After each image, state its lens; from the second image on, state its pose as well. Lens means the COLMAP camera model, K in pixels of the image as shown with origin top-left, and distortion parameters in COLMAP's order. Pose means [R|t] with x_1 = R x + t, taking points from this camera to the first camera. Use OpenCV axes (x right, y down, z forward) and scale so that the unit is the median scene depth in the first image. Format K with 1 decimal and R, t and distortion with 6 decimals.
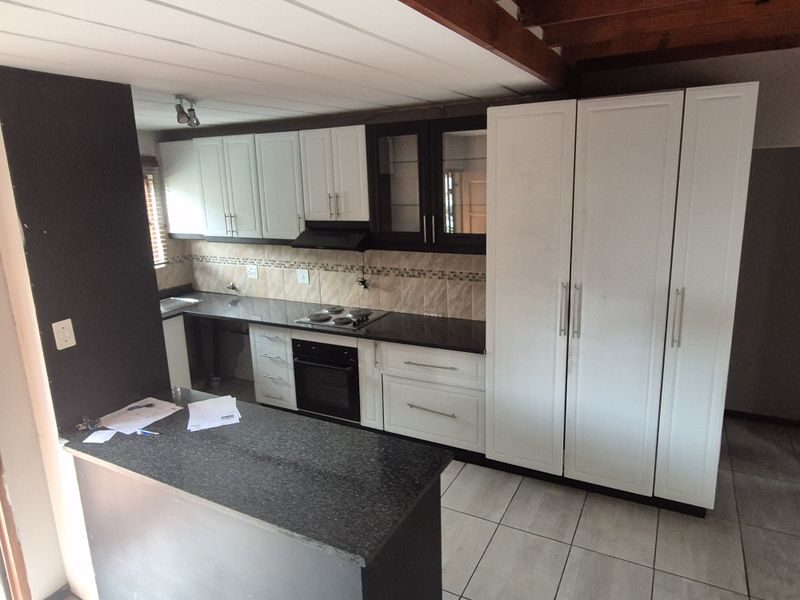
lens RADIAL K [[528.3, 0, 388.7], [0, 528.3, 295.6], [0, 0, 1]] dist [0.005259, 0.001553]
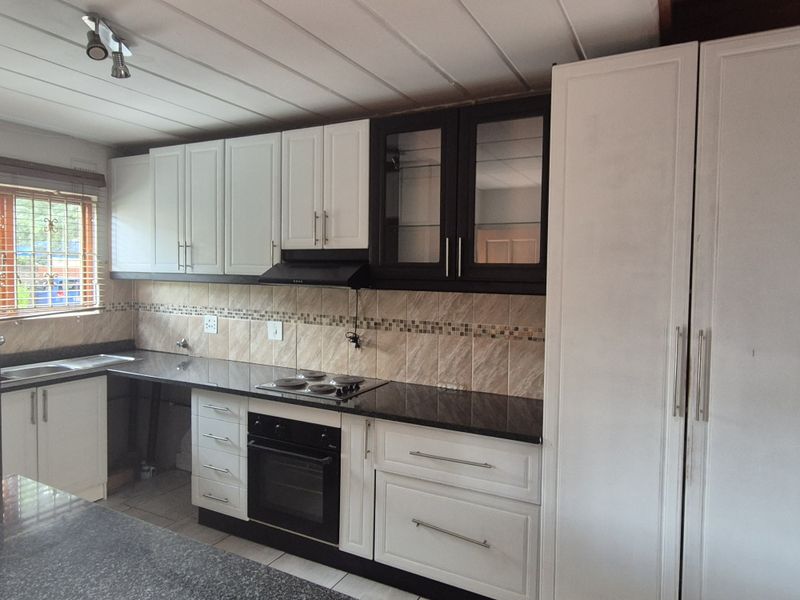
lens RADIAL K [[528.3, 0, 388.7], [0, 528.3, 295.6], [0, 0, 1]] dist [0.005259, 0.001553]
pose [[0.998797, 0.048247, 0.008749, -0.011274], [-0.045921, 0.982941, -0.178098, 0.046439], [-0.017193, 0.177482, 0.983974, 0.281931]]
